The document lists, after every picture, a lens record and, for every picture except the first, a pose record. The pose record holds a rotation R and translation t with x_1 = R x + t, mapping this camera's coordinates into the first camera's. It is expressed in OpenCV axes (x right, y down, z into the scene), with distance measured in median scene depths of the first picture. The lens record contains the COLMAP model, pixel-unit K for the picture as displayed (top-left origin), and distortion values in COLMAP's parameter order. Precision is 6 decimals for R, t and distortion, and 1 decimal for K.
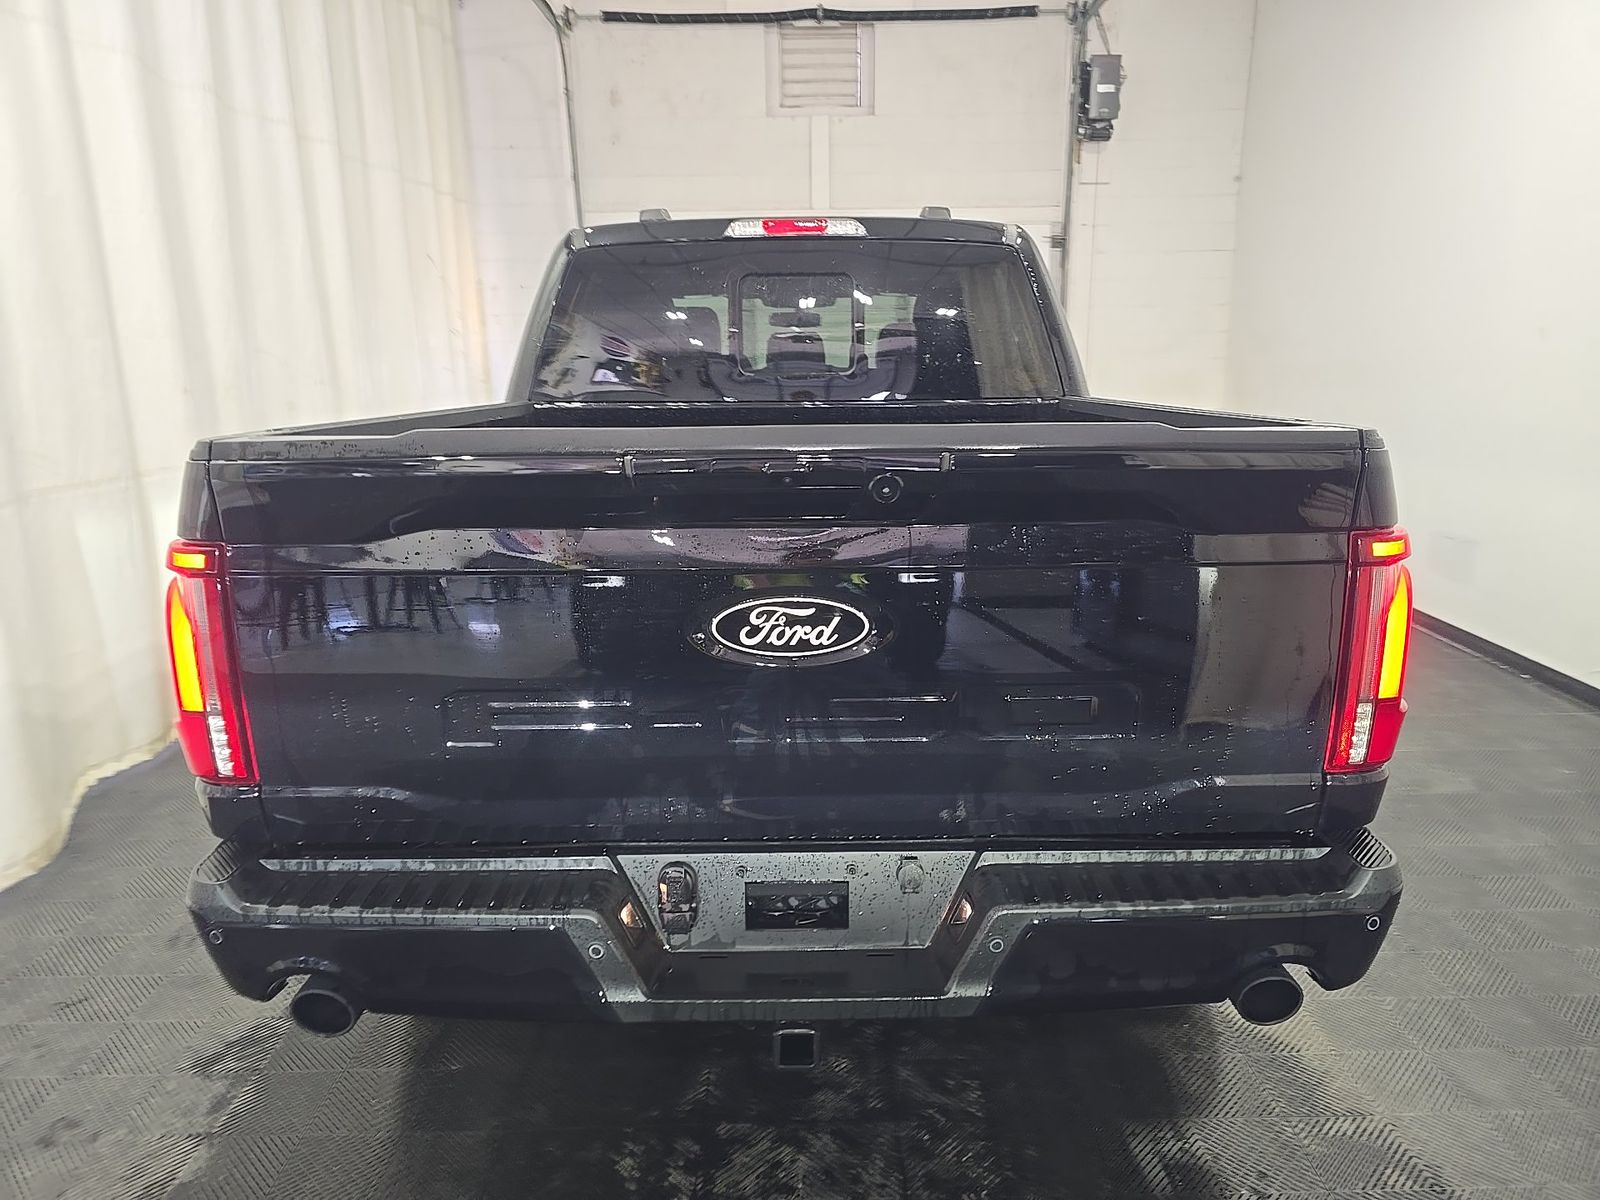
lens RADIAL K [[1089.0, 0, 800.0], [0, 1089.0, 600.0], [0, 0, 1]] dist [0.053773, -0.053255]
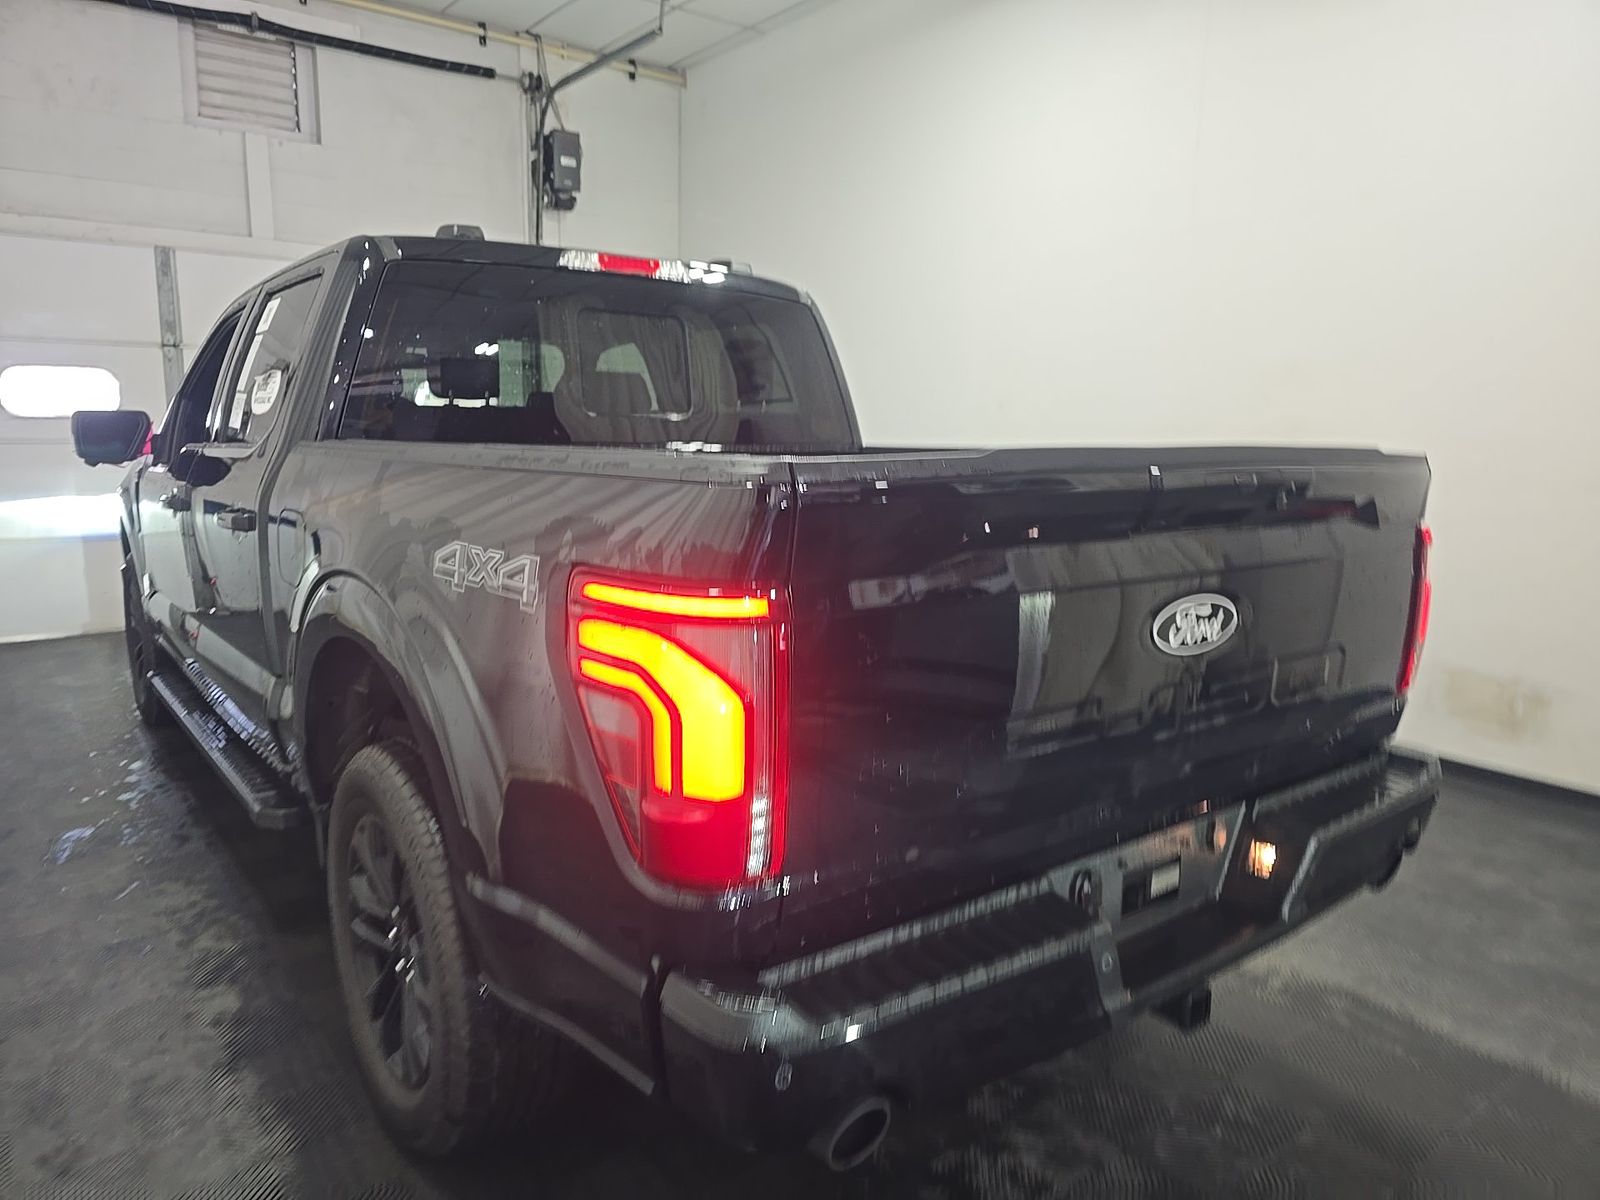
lens RADIAL K [[1089.0, 0, 800.0], [0, 1089.0, 600.0], [0, 0, 1]] dist [0.053773, -0.053255]
pose [[0.794540, -0.073500, 0.602747, -0.207265], [0.108592, 0.993844, -0.021954, -0.004036], [-0.597423, 0.082897, 0.797630, 0.070221]]
